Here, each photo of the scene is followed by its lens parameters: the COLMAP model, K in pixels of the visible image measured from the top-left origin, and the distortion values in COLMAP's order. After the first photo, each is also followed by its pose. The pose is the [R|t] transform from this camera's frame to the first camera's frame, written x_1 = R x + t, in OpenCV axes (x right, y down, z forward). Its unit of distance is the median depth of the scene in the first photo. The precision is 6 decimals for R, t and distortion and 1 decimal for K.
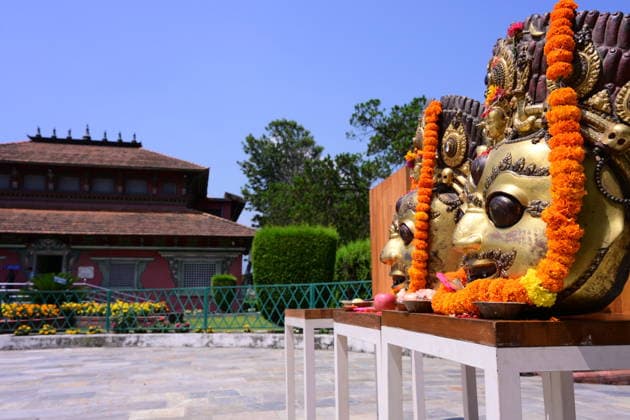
lens RADIAL K [[499.0, 0, 315.0], [0, 499.0, 210.0], [0, 0, 1]] dist [0.004796, -0.000927]
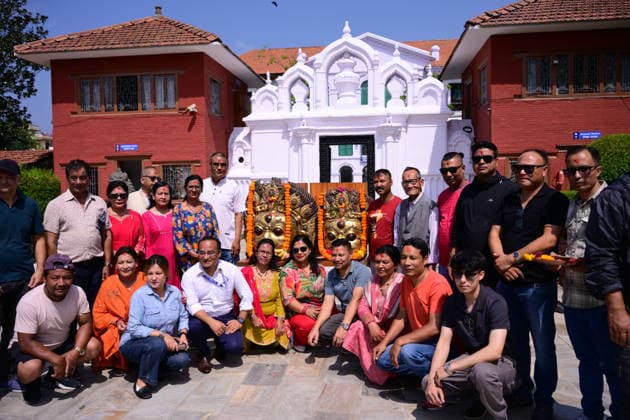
lens RADIAL K [[499.0, 0, 315.0], [0, 499.0, 210.0], [0, 0, 1]] dist [0.004796, -0.000927]
pose [[0.374411, -0.044437, 0.926198, -3.782658], [-0.150394, 0.982716, 0.107944, -0.655110], [-0.914985, -0.179710, 0.361256, -0.276623]]
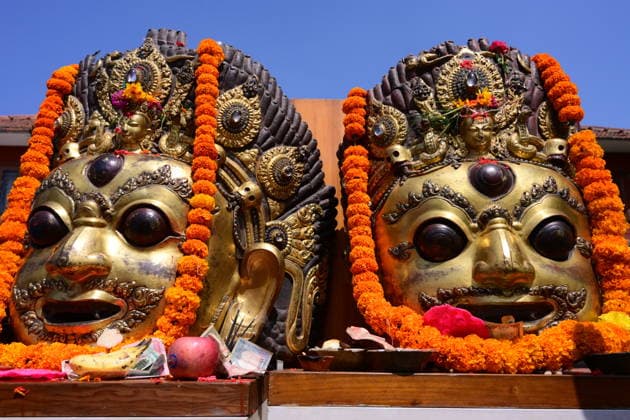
lens RADIAL K [[499.0, 0, 315.0], [0, 499.0, 210.0], [0, 0, 1]] dist [0.004796, -0.000927]
pose [[0.201000, 0.277991, 0.939319, -0.474878], [-0.172106, 0.953995, -0.245506, 0.216714], [-0.964354, -0.112316, 0.239597, 1.147820]]
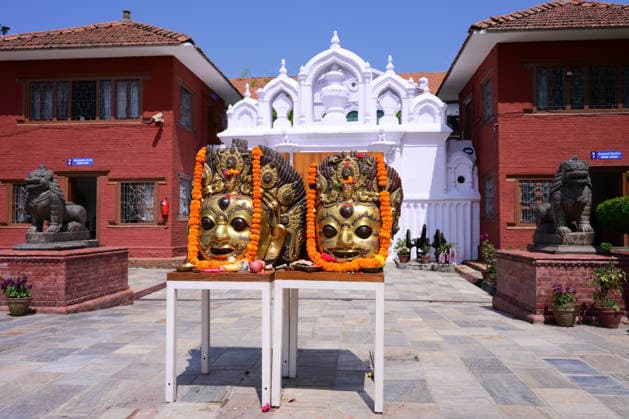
lens RADIAL K [[508.3, 0, 317.1], [0, 508.3, 207.4], [0, 0, 1]] dist [-0.001136, 0.004550]
pose [[0.336507, 0.038470, 0.940895, -2.171265], [-0.167303, 0.985712, 0.019532, -0.136624], [-0.926700, -0.163988, 0.338135, 0.326991]]
